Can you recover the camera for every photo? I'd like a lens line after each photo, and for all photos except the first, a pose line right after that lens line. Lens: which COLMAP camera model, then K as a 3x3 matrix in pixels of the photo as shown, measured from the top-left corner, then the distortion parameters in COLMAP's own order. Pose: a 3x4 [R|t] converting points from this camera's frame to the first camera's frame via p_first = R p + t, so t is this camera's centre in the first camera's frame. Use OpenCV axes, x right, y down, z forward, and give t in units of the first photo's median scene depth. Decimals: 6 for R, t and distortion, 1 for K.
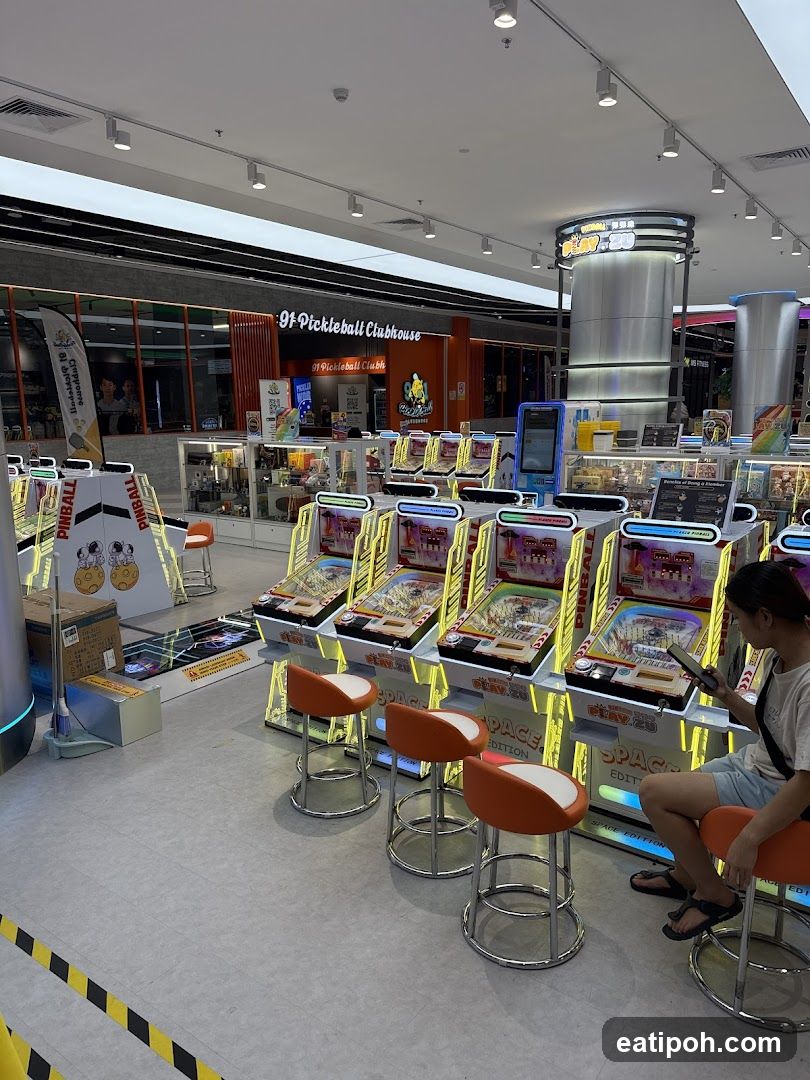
lens RADIAL K [[763.2, 0, 405.3], [0, 763.2, 551.4], [0, 0, 1]] dist [0.054322, -0.069760]
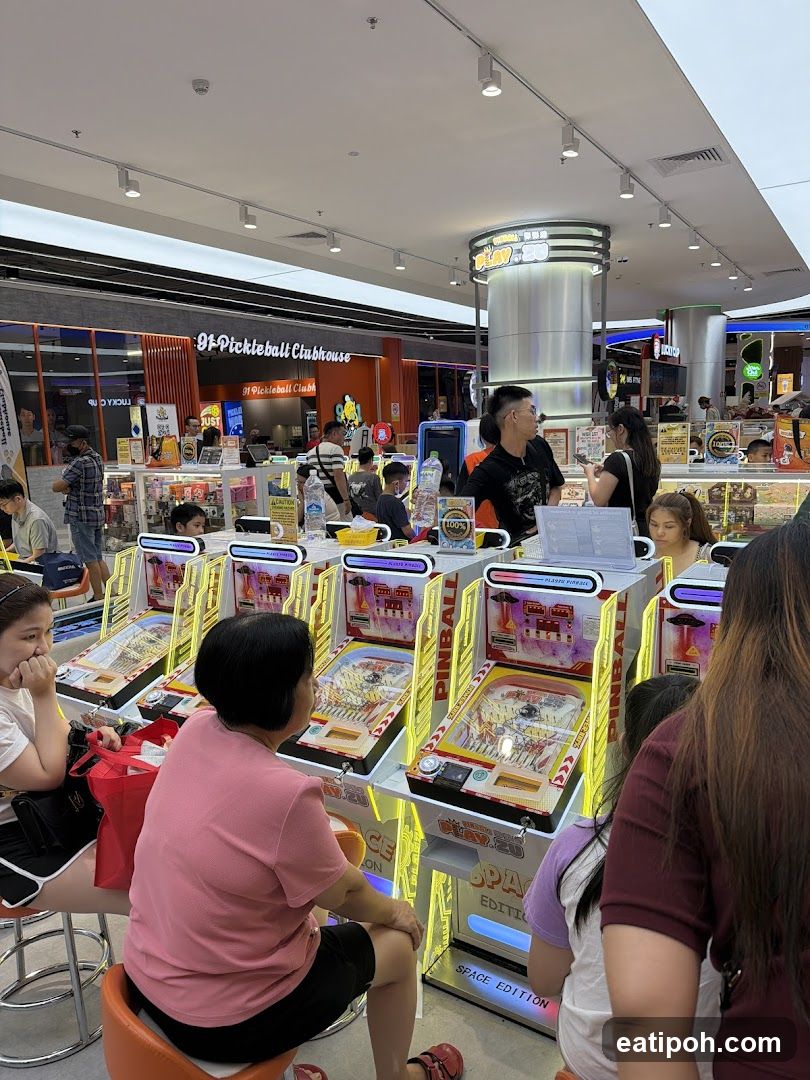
lens RADIAL K [[763.2, 0, 398.8], [0, 763.2, 528.5], [0, 0, 1]] dist [0.054322, -0.069760]
pose [[0.998327, -0.030951, 0.048846, 0.060446], [0.033692, 0.997844, -0.056320, -0.014165], [-0.046998, 0.057871, 0.997217, 0.084585]]
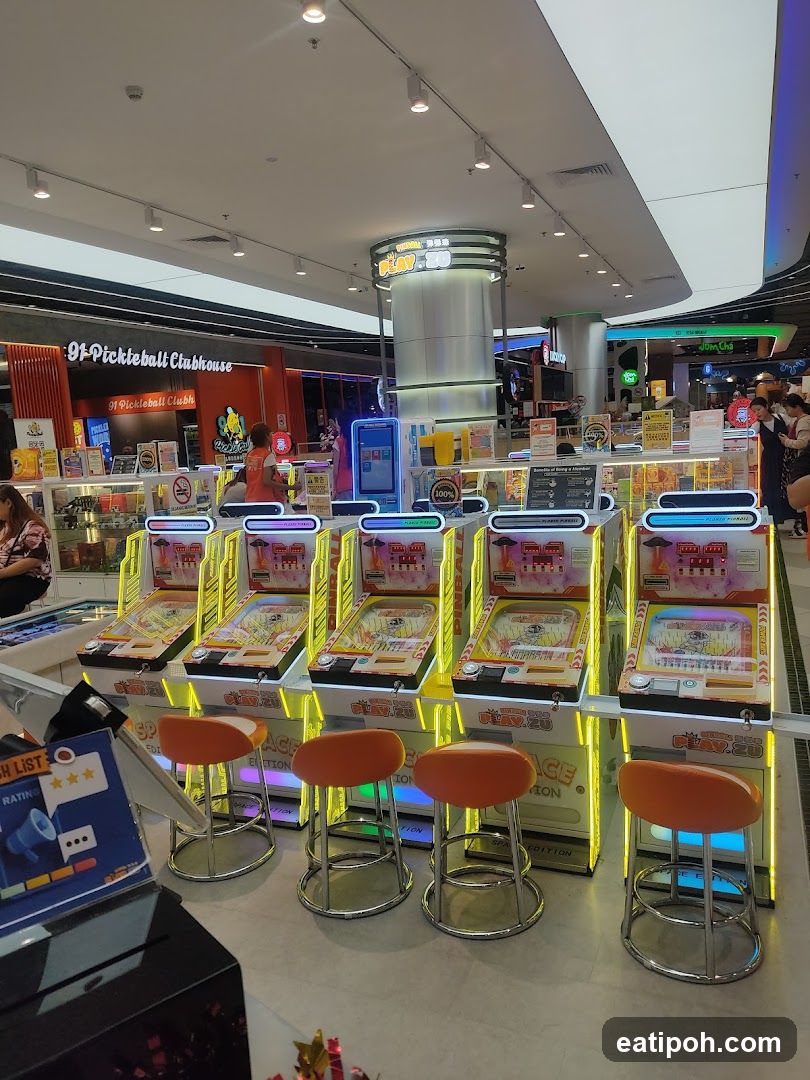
lens RADIAL K [[820.6, 0, 403.2], [0, 820.6, 548.2], [0, 0, 1]] dist [0.057772, -0.068959]
pose [[0.973795, -0.079522, 0.213070, -0.017329], [0.092739, 0.994292, -0.052753, 0.016563], [-0.207659, 0.071130, 0.975612, 0.009882]]
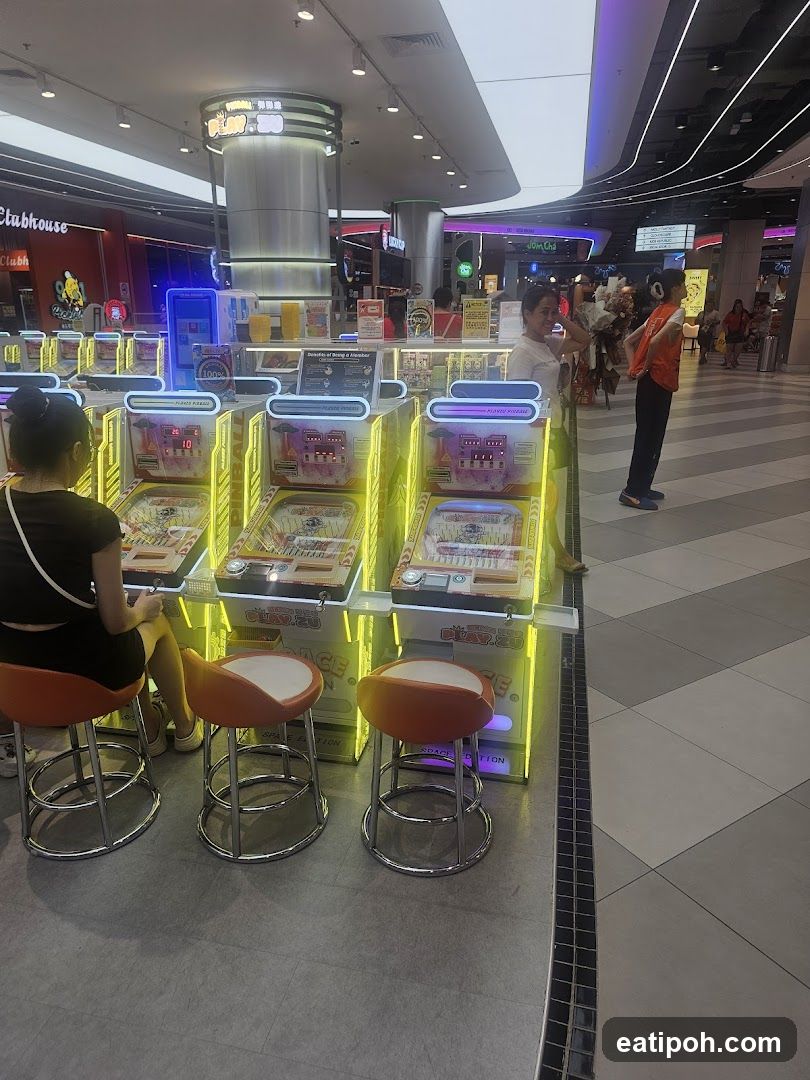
lens RADIAL K [[737.4, 0, 398.3], [0, 737.4, 544.9], [0, 0, 1]] dist [0.021222, -0.010071]
pose [[0.922555, -0.111856, 0.369297, 0.033830], [0.070954, 0.989919, 0.122583, 0.012344], [-0.379285, -0.086886, 0.921191, 0.055854]]
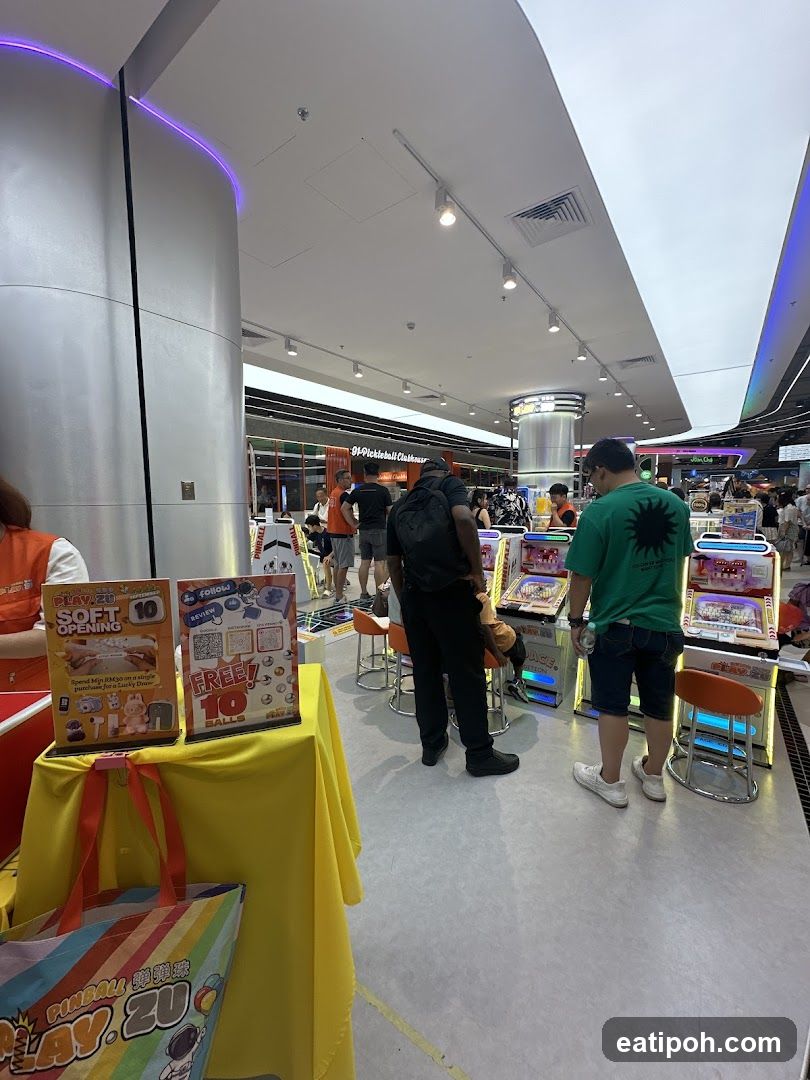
lens RADIAL K [[429.5, 0, 402.4], [0, 429.5, 542.1], [0, 0, 1]] dist [0.006465, -0.001165]
pose [[0.999970, 0.004582, -0.006256, -0.066320], [-0.005173, 0.995173, -0.098000, 0.027942], [0.005777, 0.098029, 0.995167, -0.001637]]
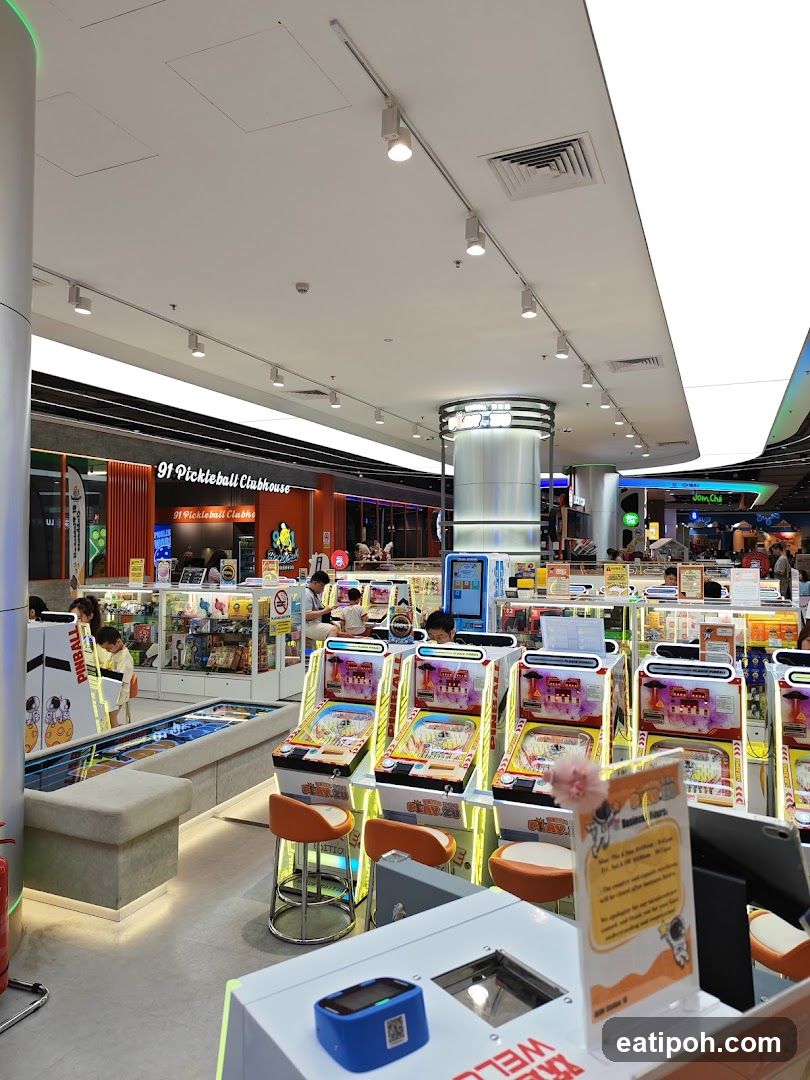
lens RADIAL K [[737.4, 0, 413.5], [0, 737.4, 543.2], [0, 0, 1]] dist [0.021222, -0.010071]
pose [[0.971230, 0.015911, 0.237609, -0.121655], [0.031926, 0.980059, -0.196127, -0.003487], [-0.235992, 0.198071, 0.951355, 0.000911]]
